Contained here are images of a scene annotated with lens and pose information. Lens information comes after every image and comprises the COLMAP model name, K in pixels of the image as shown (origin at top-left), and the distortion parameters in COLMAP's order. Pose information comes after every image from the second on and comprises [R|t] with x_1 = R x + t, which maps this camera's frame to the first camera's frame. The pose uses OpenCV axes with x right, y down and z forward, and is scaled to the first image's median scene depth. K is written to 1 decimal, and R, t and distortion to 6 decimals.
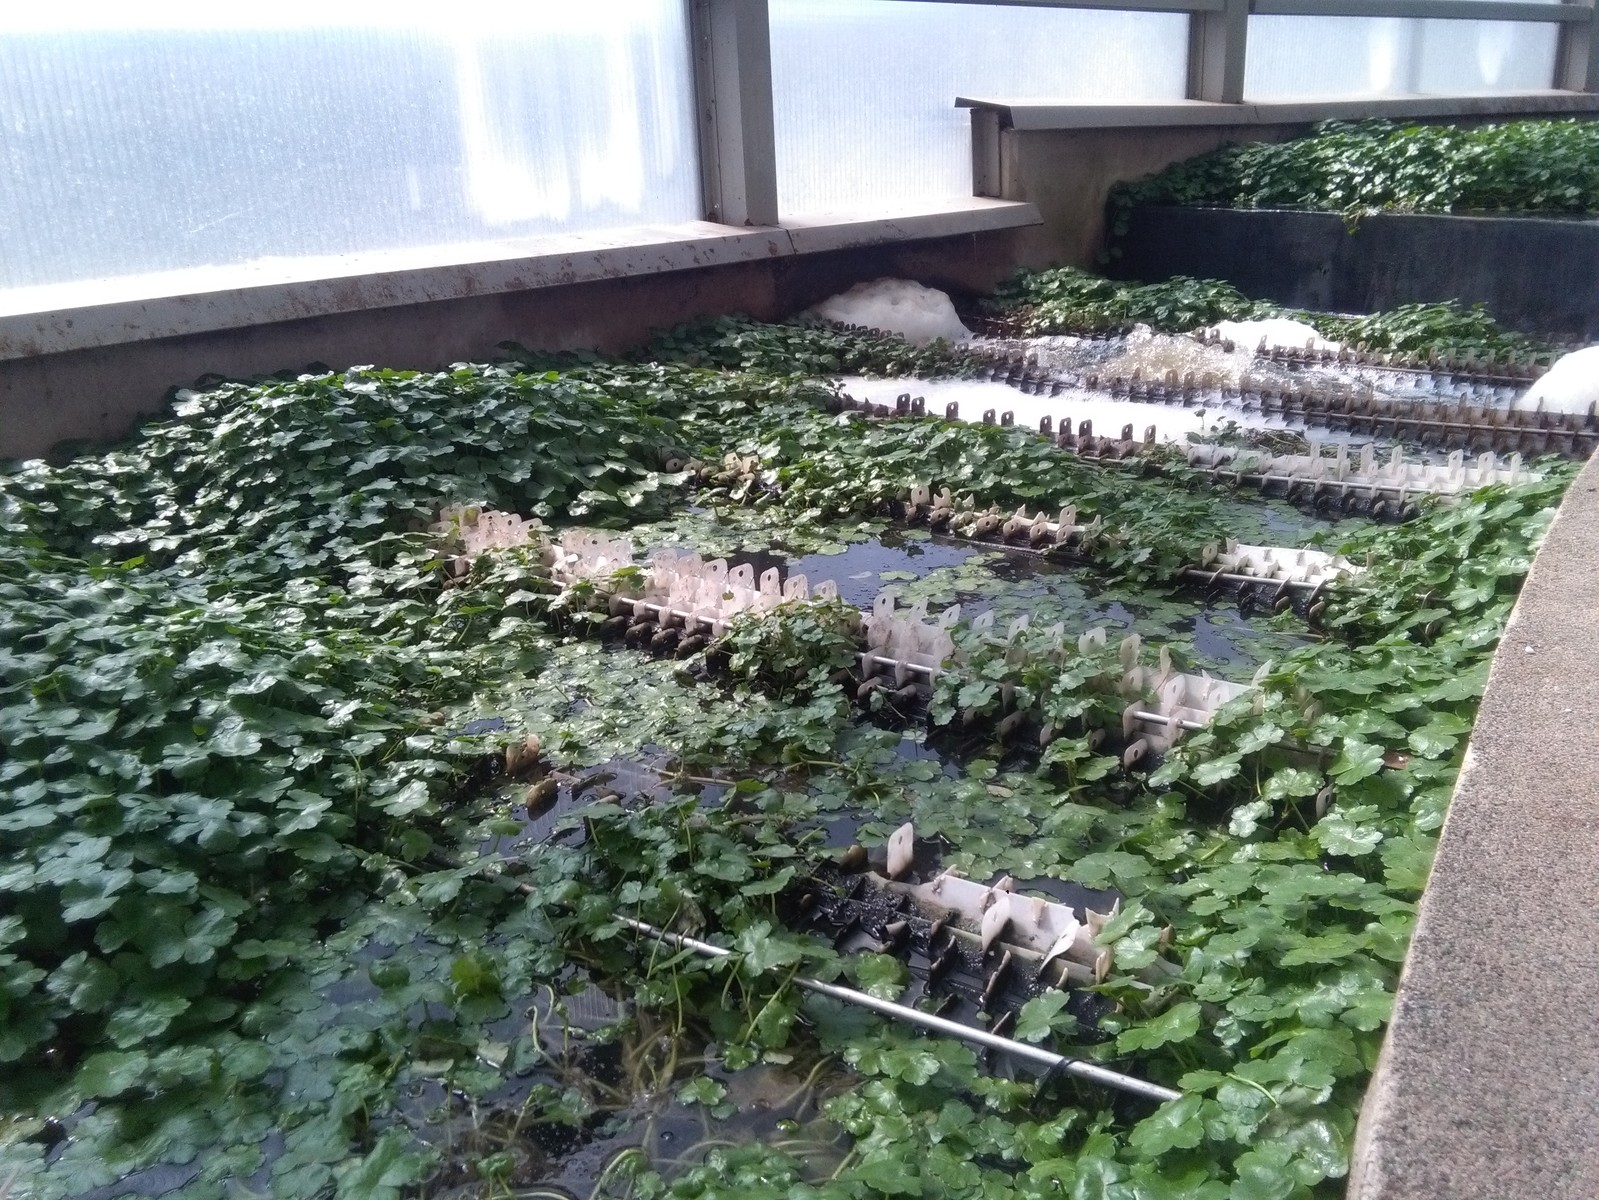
lens RADIAL K [[1302.4, 0, 796.6], [0, 1302.4, 612.3], [0, 0, 1]] dist [0.071633, -0.115883]
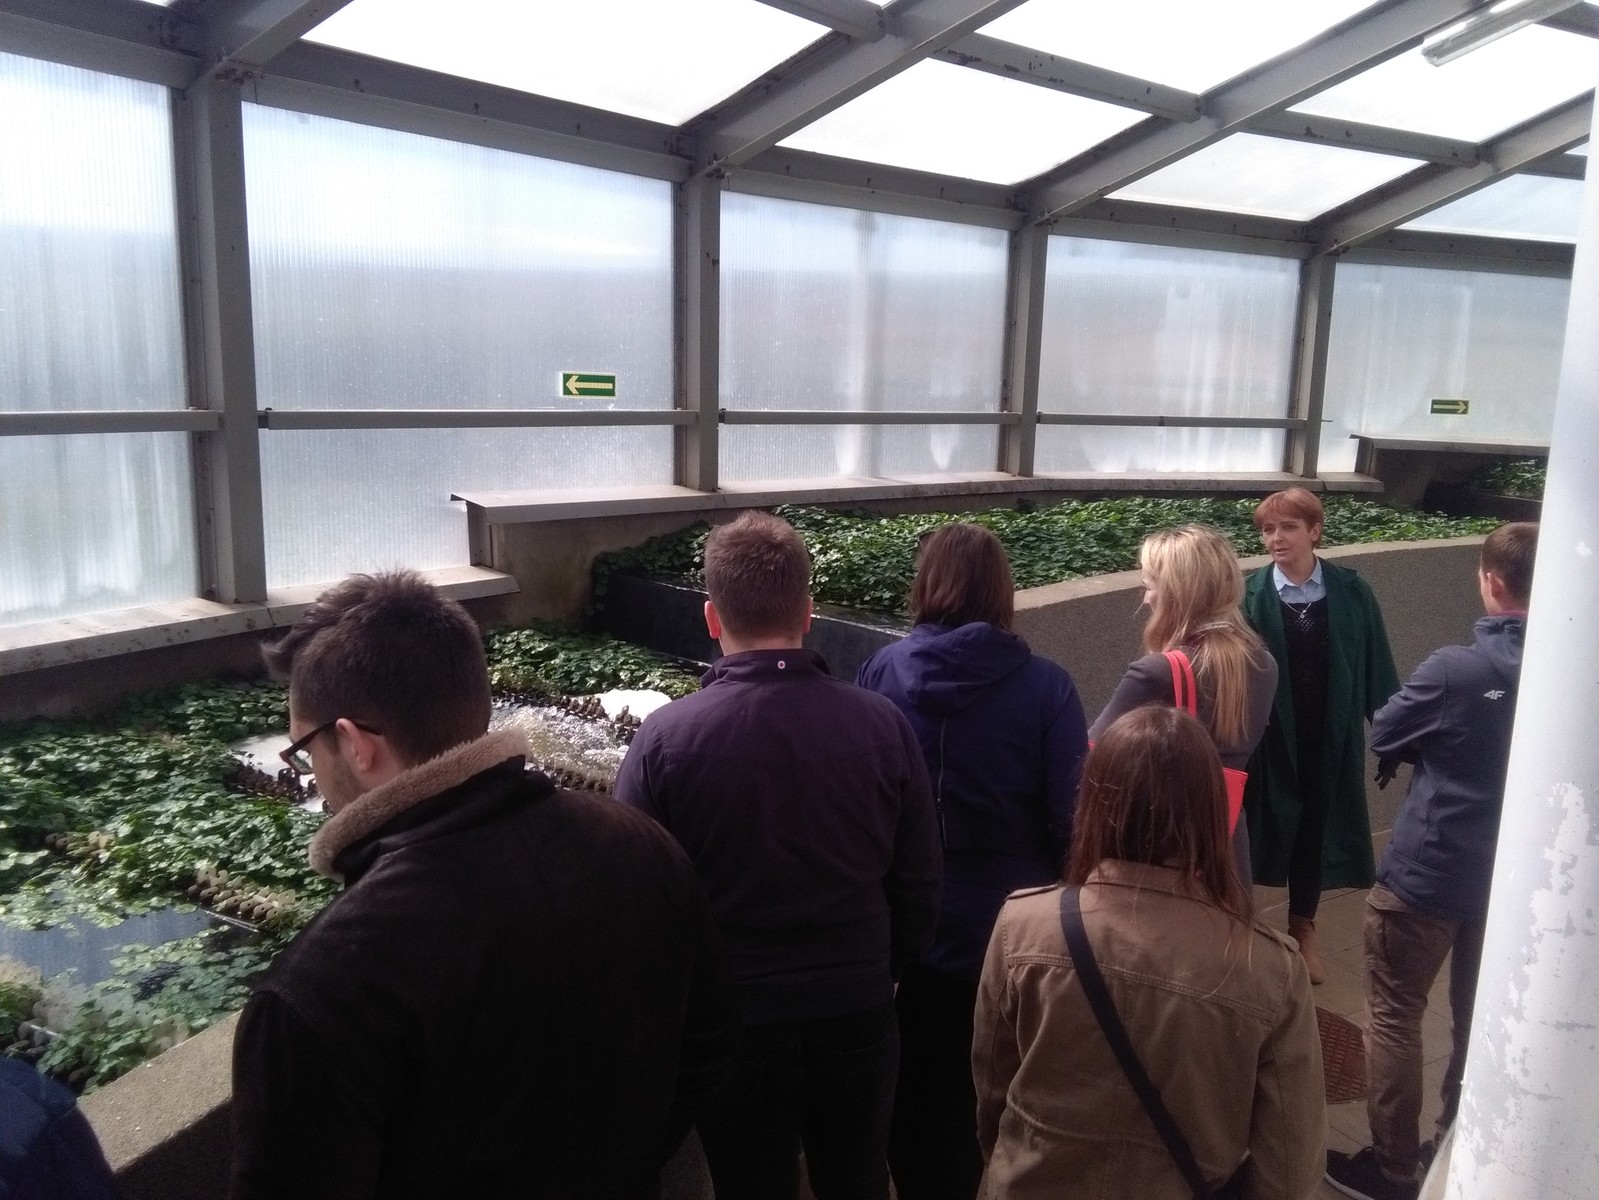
lens RADIAL K [[1302.4, 0, 803.7], [0, 1302.4, 587.5], [0, 0, 1]] dist [0.071633, -0.115883]
pose [[0.983342, 0.035135, 0.178339, 0.257111], [-0.001309, 0.982484, -0.186343, -0.072248], [-0.181763, 0.183006, 0.966163, -0.300587]]
